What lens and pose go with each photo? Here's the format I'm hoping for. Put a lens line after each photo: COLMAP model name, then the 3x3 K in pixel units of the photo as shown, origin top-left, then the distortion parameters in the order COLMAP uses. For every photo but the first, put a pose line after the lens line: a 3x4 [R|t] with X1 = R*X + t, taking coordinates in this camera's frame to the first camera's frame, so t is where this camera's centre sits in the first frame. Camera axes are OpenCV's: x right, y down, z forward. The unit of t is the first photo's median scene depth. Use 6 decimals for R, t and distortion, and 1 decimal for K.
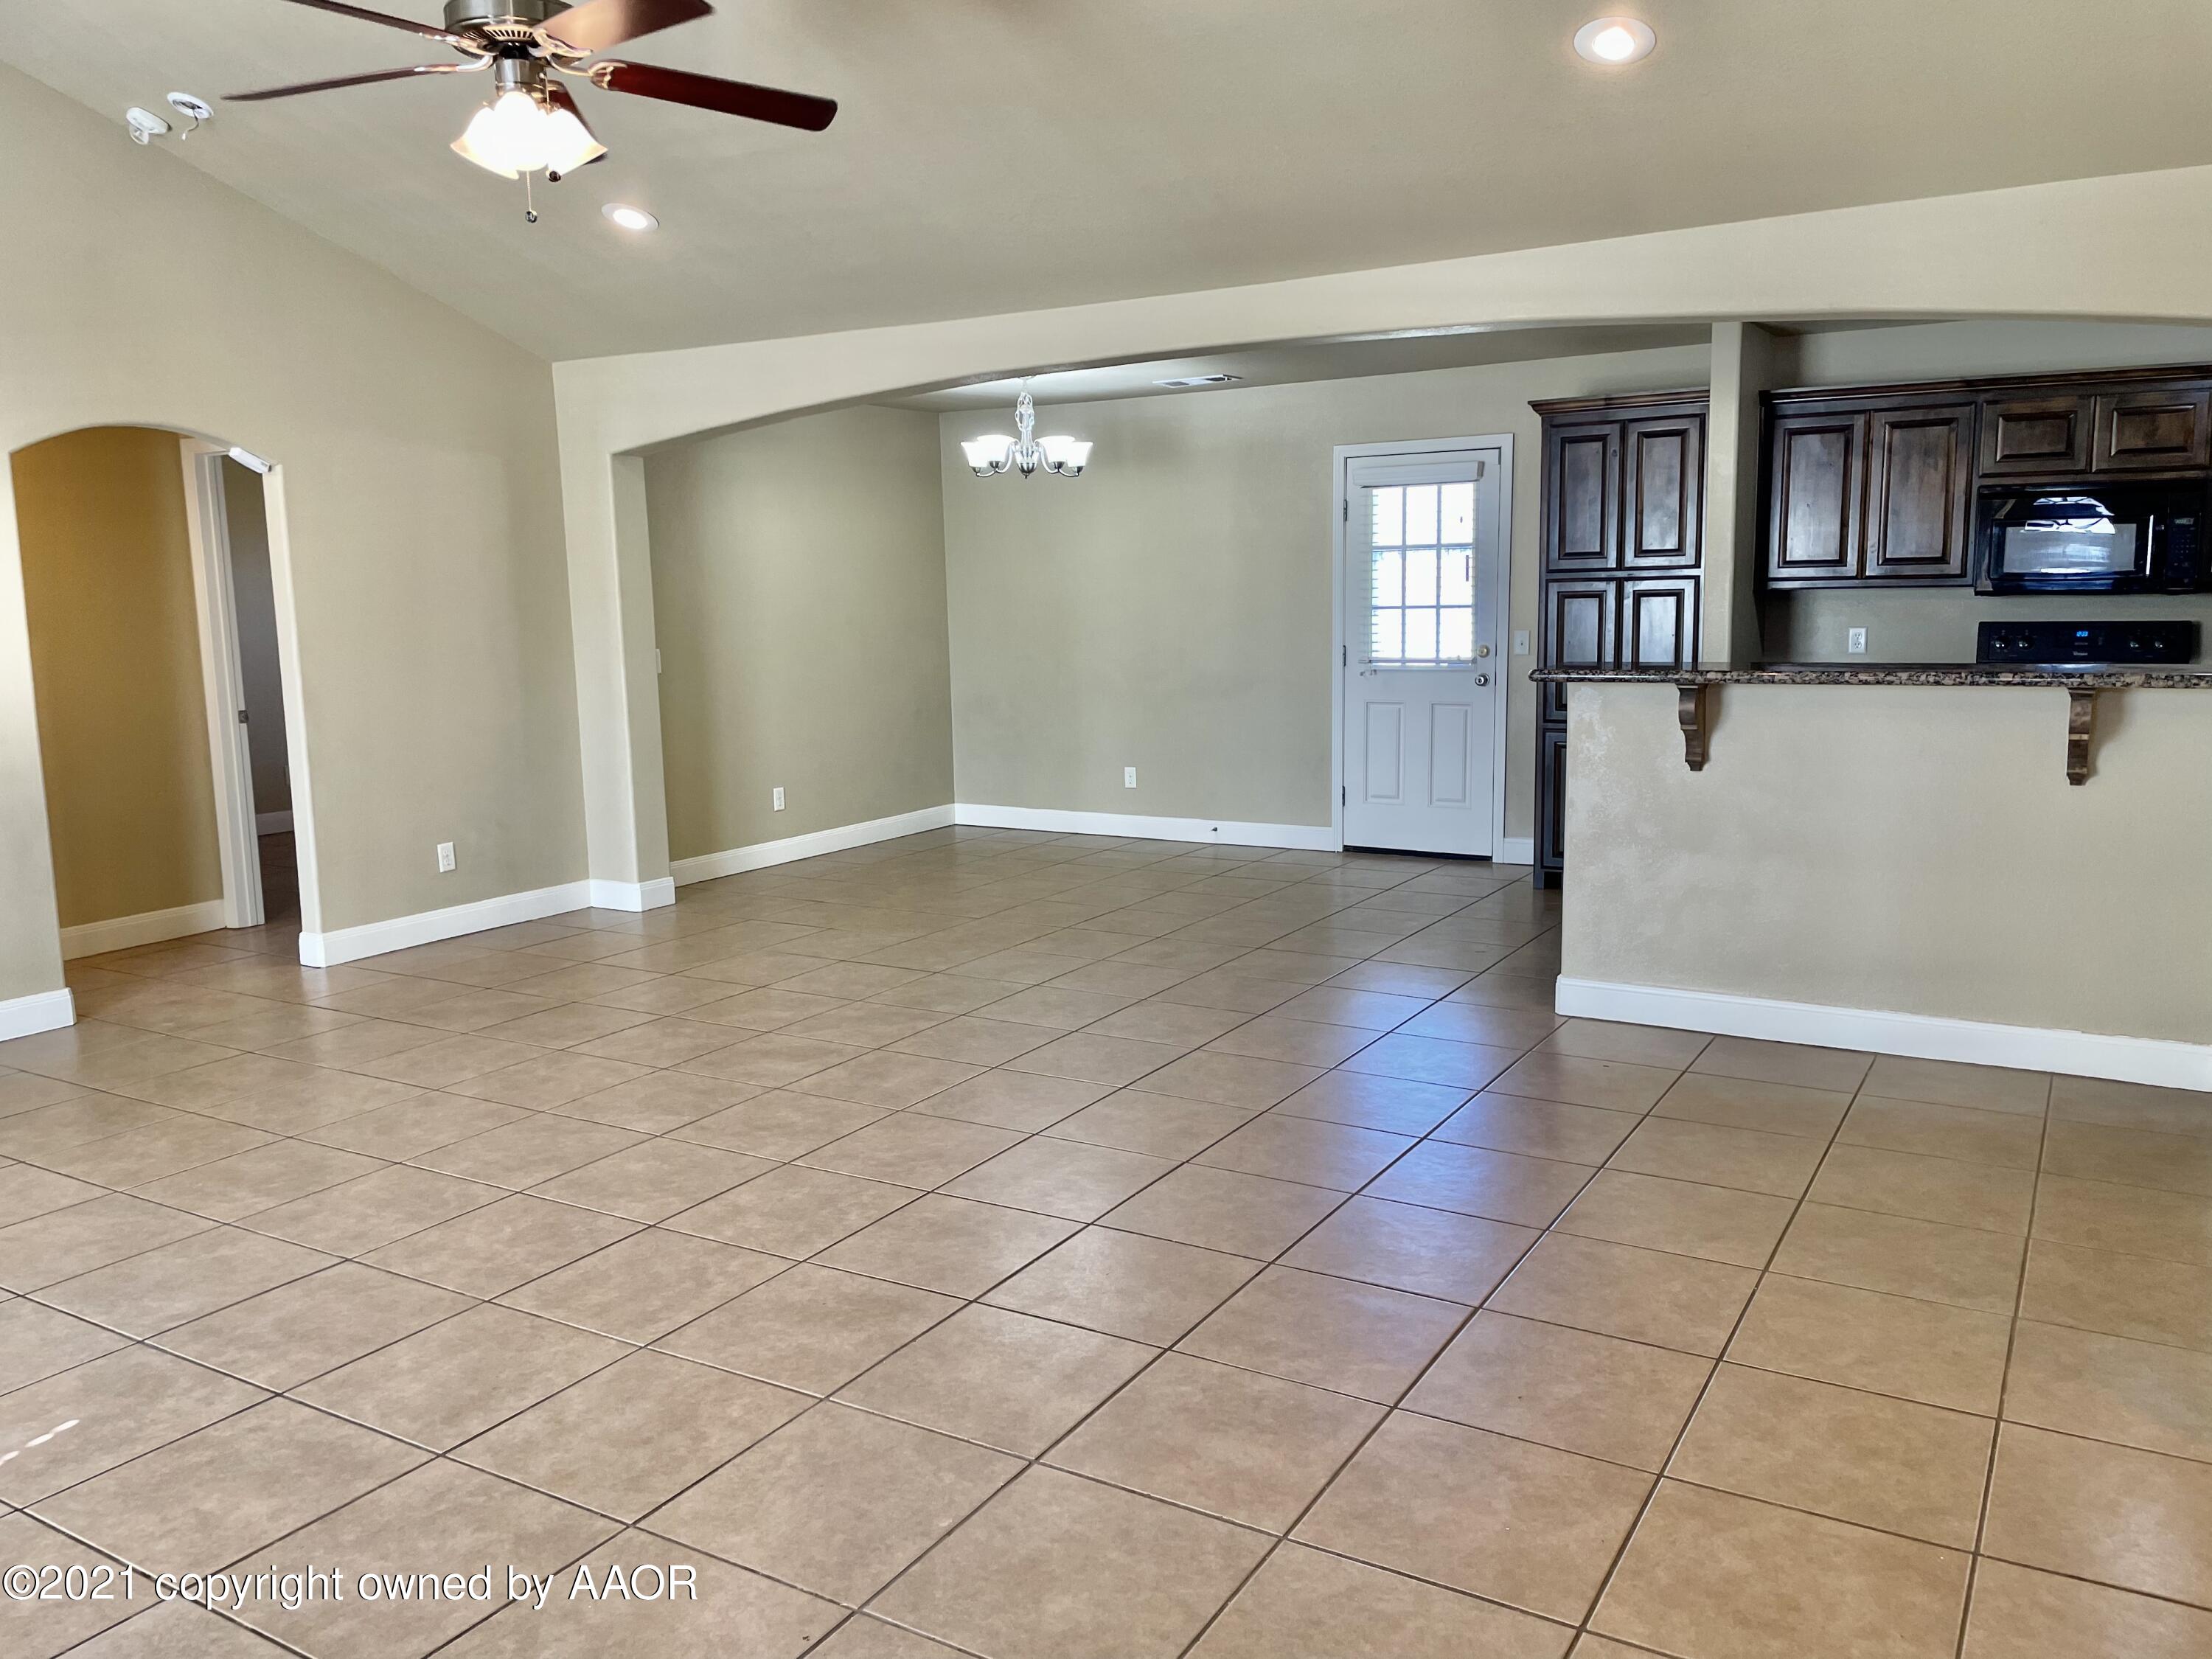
lens RADIAL K [[1663.5, 0, 1118.3], [0, 1663.5, 840.4], [0, 0, 1]] dist [0.089717, -0.114727]
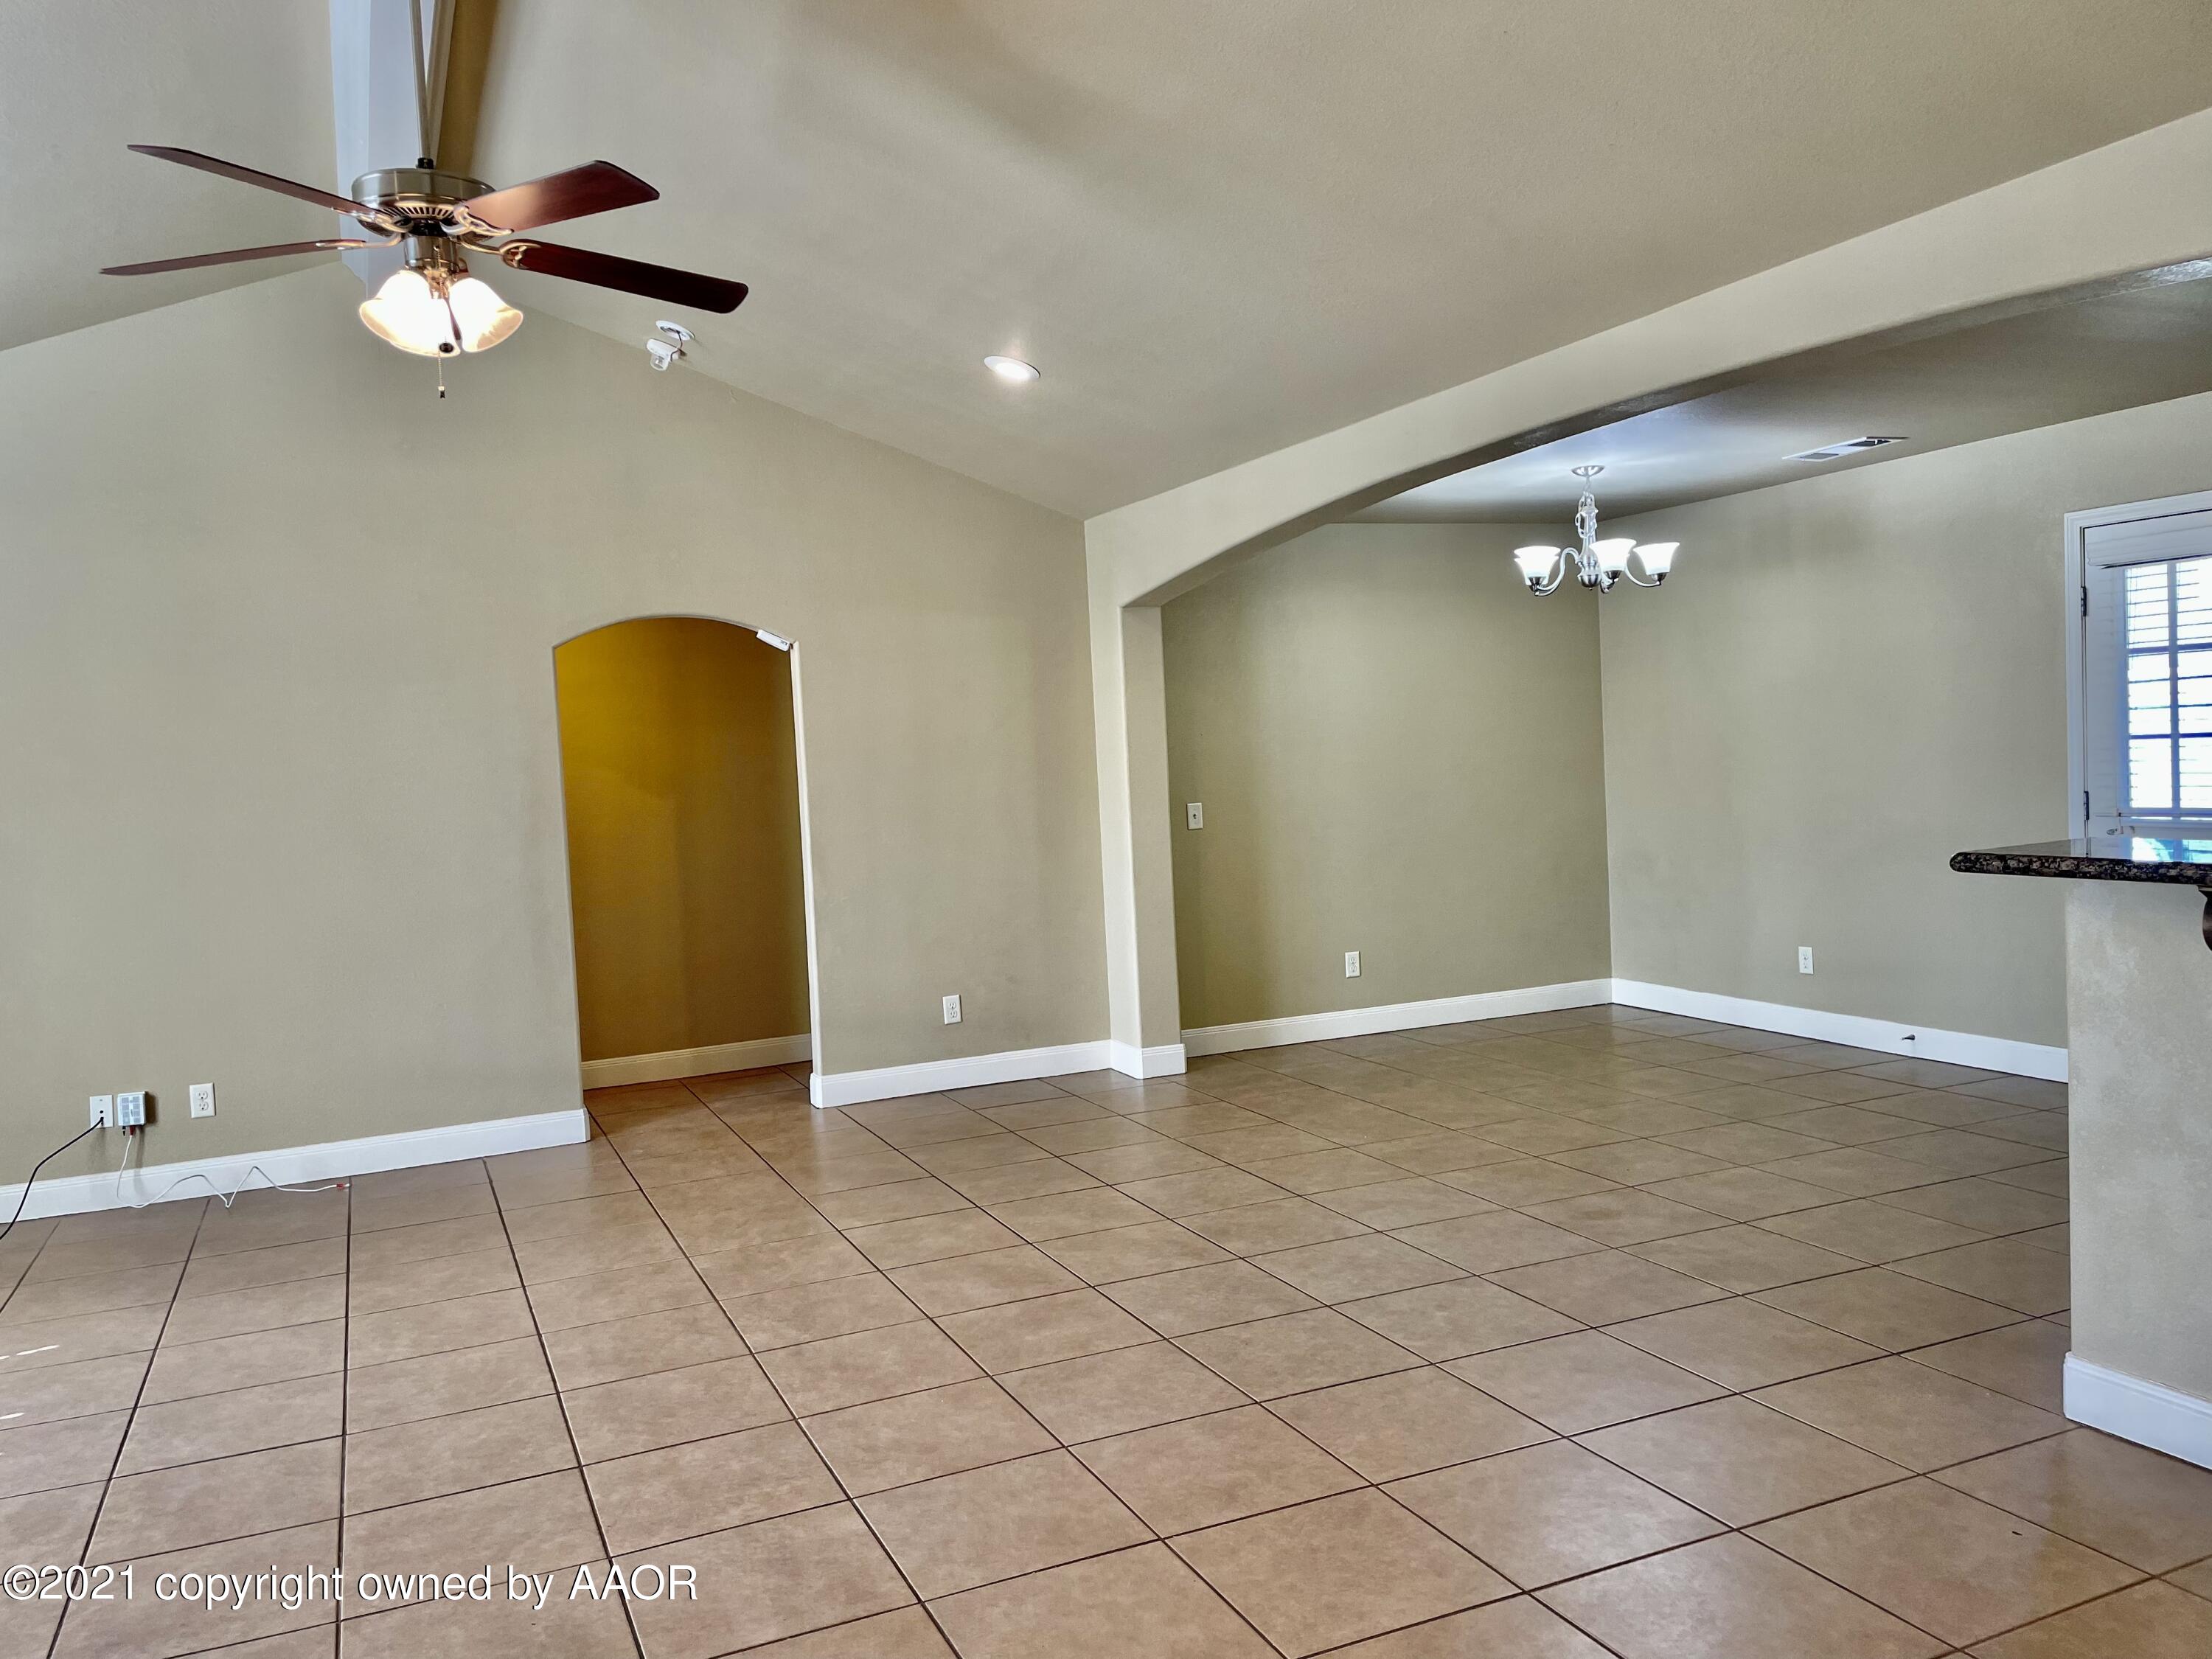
lens RADIAL K [[1669.8, 0, 1097.6], [0, 1669.8, 847.0], [0, 0, 1]] dist [0.091000, -0.112114]
pose [[0.809072, 0.013741, -0.587548, 0.266089], [-0.056436, 0.996923, -0.054400, -0.038130], [0.584993, 0.077172, 0.807358, 0.224379]]
